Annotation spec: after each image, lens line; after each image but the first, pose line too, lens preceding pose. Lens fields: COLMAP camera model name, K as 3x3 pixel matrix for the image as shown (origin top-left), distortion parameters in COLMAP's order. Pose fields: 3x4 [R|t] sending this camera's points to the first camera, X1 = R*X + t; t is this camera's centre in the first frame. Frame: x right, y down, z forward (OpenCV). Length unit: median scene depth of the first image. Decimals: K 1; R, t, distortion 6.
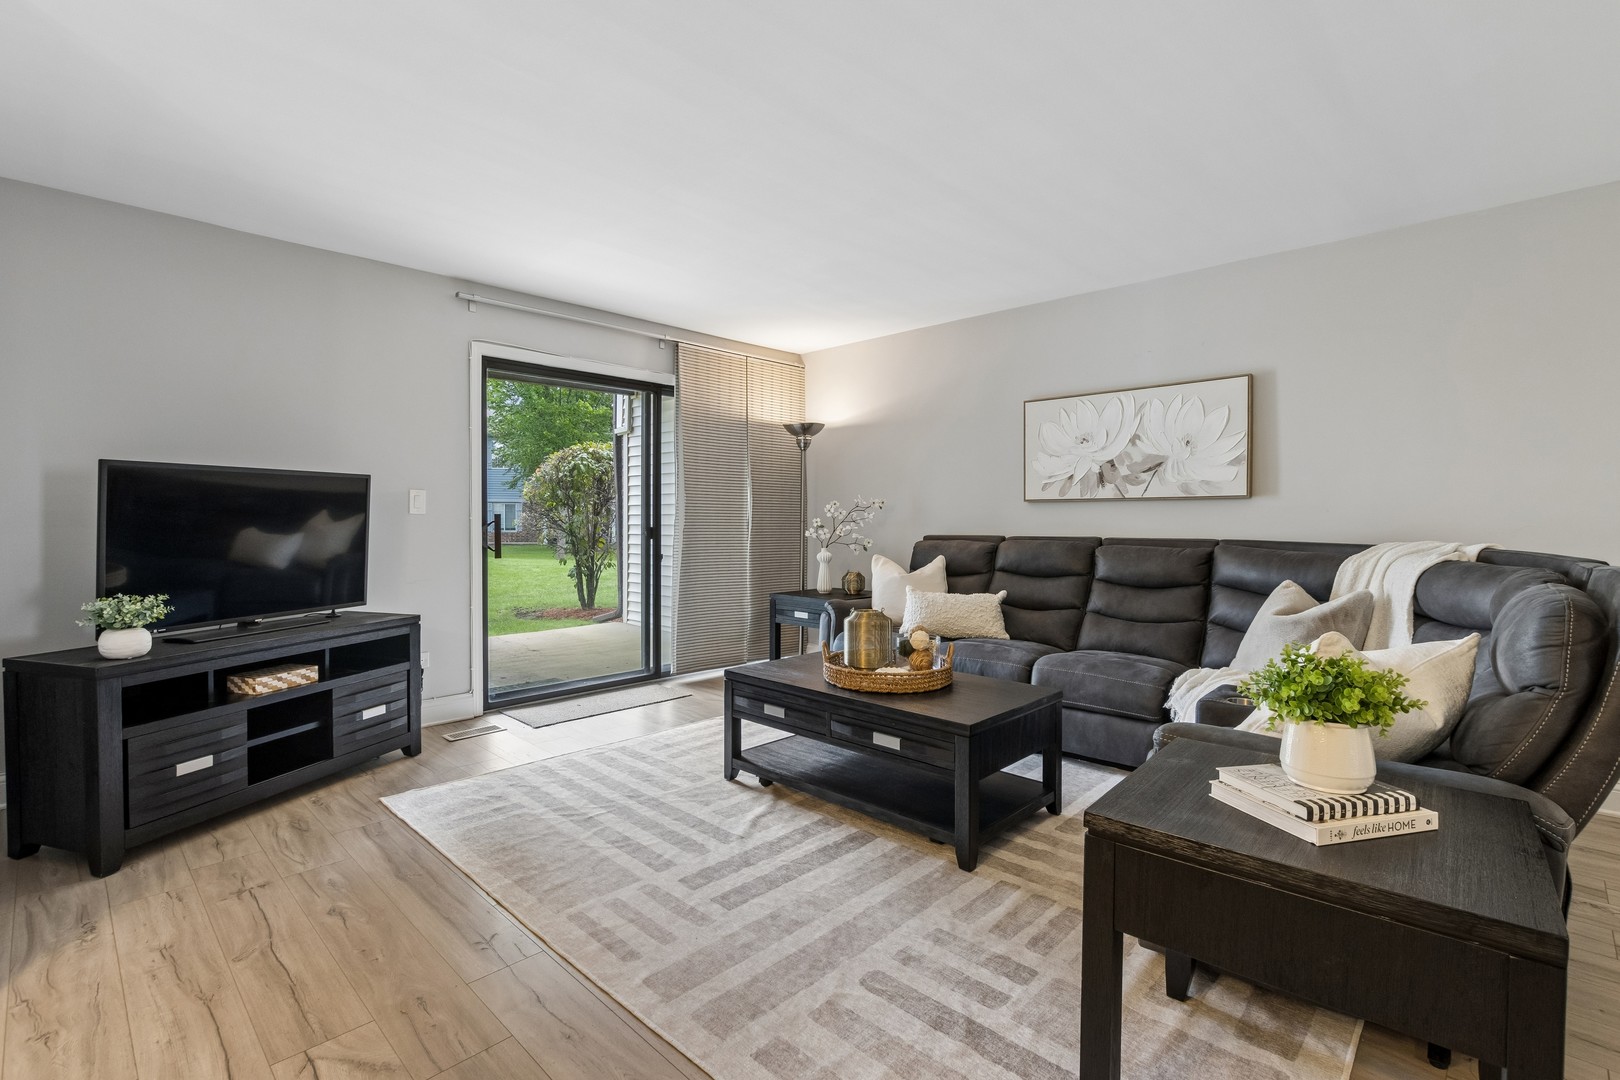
lens RADIAL K [[742.0, 0, 812.0], [0, 742.0, 531.3], [0, 0, 1]] dist [0.002678, -0.000656]
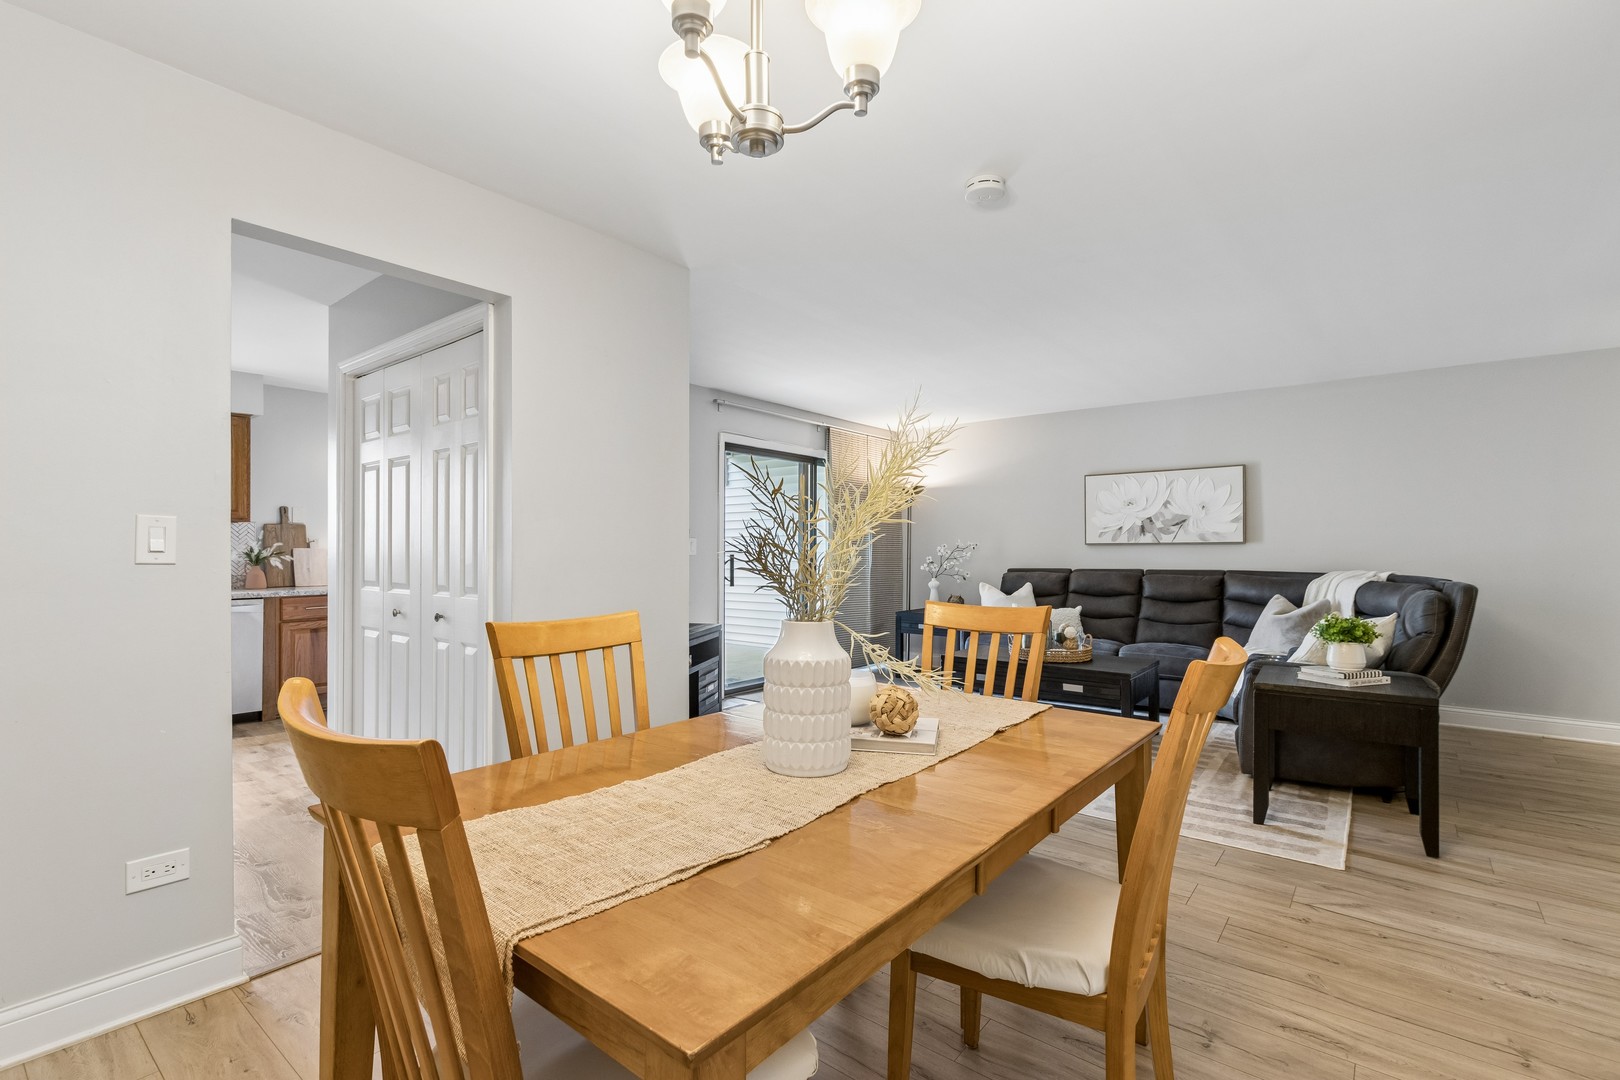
lens RADIAL K [[742.0, 0, 804.4], [0, 742.0, 548.5], [0, 0, 1]] dist [0.002678, -0.000656]
pose [[0.995437, -0.001473, 0.095408, -0.479314], [0.003603, 0.999748, -0.022159, -0.003272], [-0.095351, 0.022402, 0.995192, -0.463064]]
